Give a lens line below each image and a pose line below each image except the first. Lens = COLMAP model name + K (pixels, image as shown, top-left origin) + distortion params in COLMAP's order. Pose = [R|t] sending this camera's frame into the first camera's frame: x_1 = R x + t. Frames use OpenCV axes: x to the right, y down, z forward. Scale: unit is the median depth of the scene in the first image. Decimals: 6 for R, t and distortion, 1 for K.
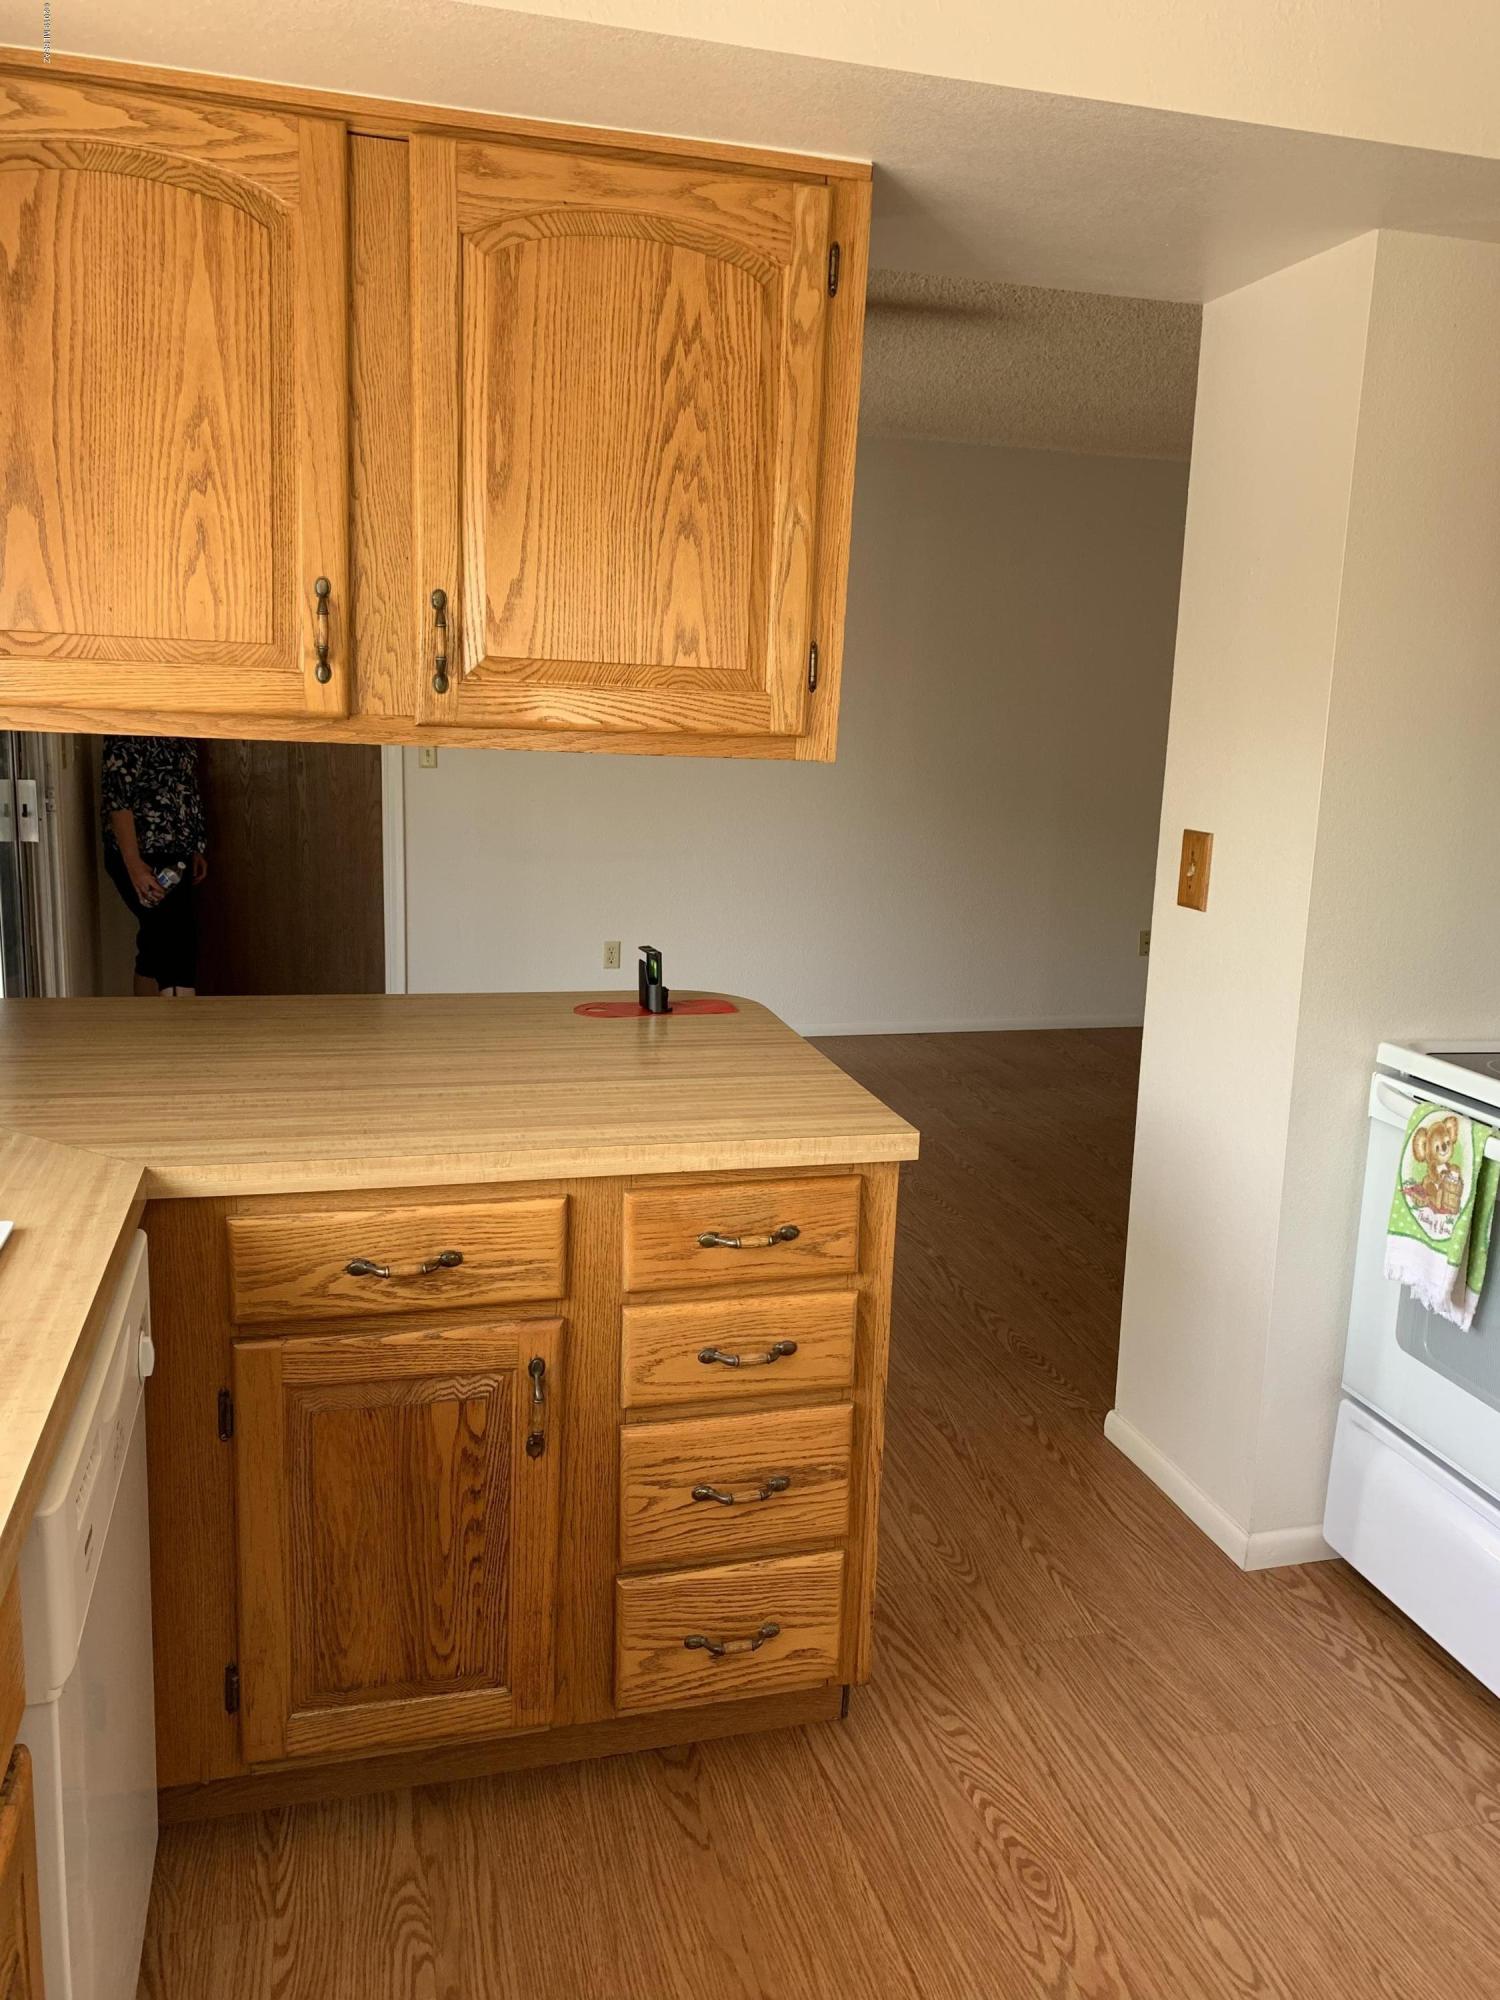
lens RADIAL K [[1513.3, 0, 761.0], [0, 1513.3, 1009.9], [0, 0, 1]] dist [0.013010, -0.008082]
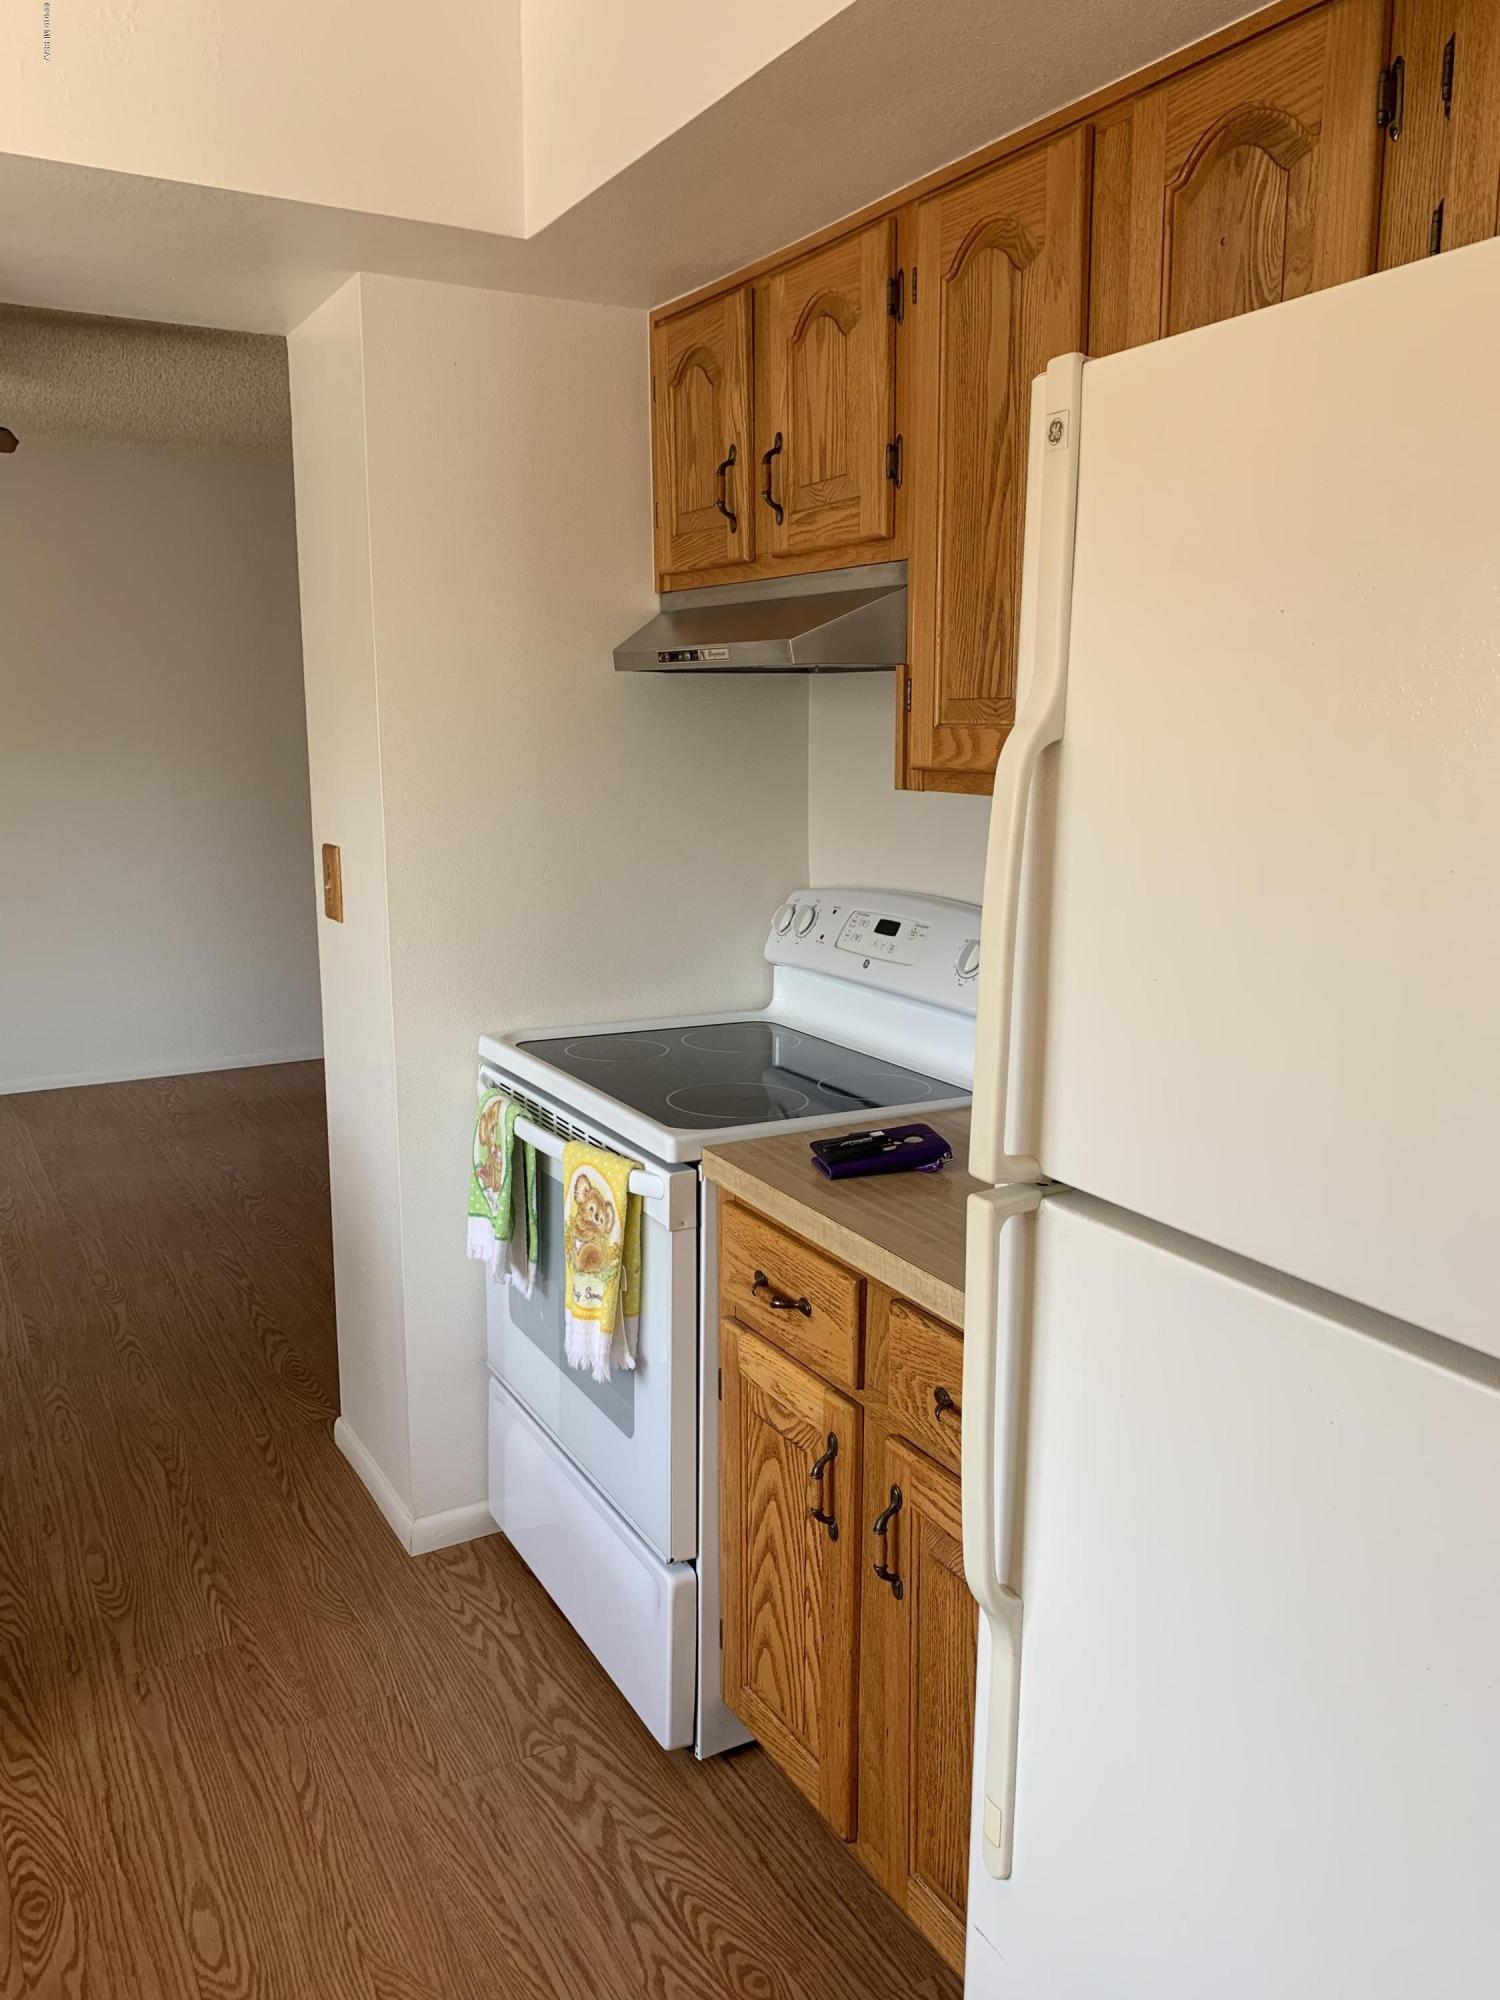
lens RADIAL K [[1513.3, 0, 761.0], [0, 1513.3, 1009.9], [0, 0, 1]] dist [0.013010, -0.008082]
pose [[0.966647, -0.080971, 0.242978, 0.345467], [0.083968, 0.996466, -0.001989, 0.022541], [-0.241958, 0.022325, 0.970030, -0.069964]]
